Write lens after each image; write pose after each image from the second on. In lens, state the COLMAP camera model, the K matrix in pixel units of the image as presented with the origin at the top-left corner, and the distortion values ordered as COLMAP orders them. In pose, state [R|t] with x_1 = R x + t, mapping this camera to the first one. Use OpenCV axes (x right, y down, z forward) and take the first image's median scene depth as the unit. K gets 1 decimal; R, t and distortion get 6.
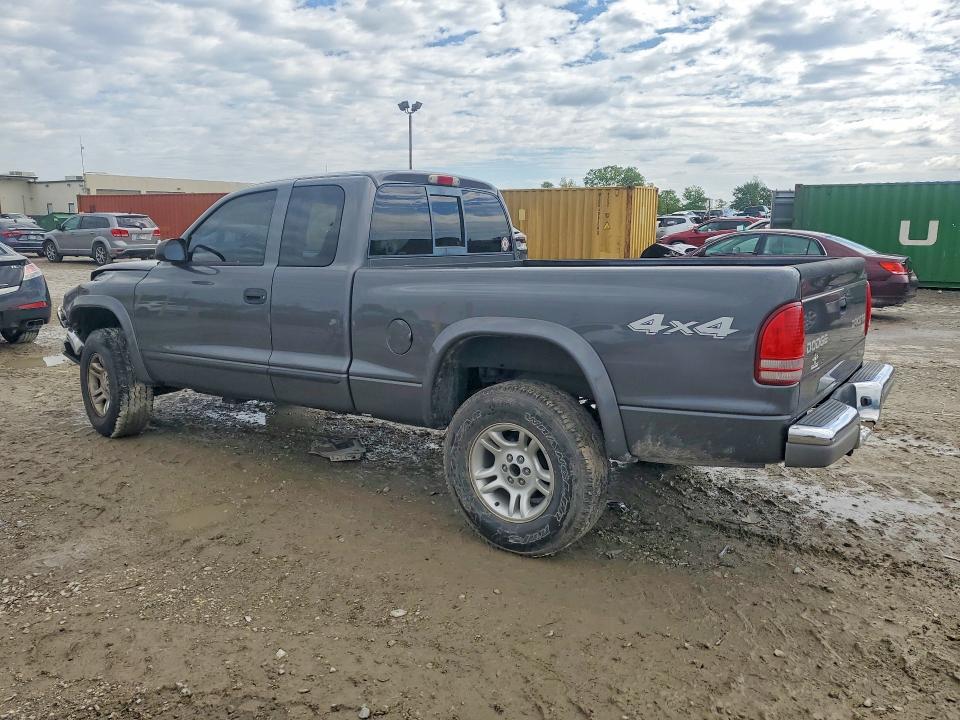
lens RADIAL K [[778.4, 0, 477.8], [0, 778.4, 358.3], [0, 0, 1]] dist [0.016432, -0.015872]
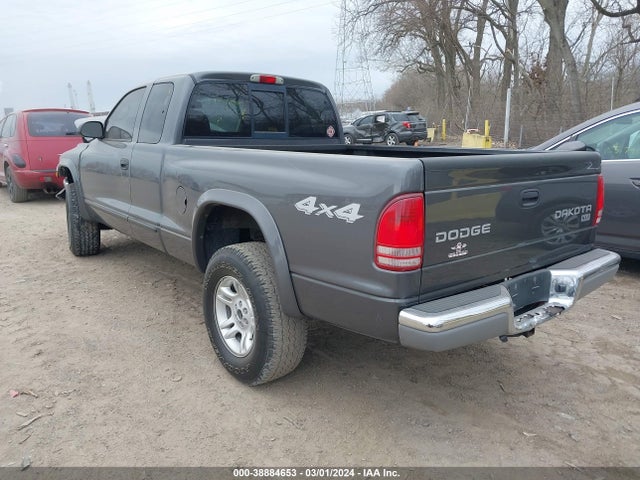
lens RADIAL K [[519.0, 0, 316.6], [0, 519.0, 244.9], [0, 0, 1]] dist [0.016432, -0.015872]
pose [[0.962877, 0.084963, -0.256221, 0.434489], [-0.066904, 0.994674, 0.078408, -0.046588], [0.261518, -0.058355, 0.963433, 0.274874]]
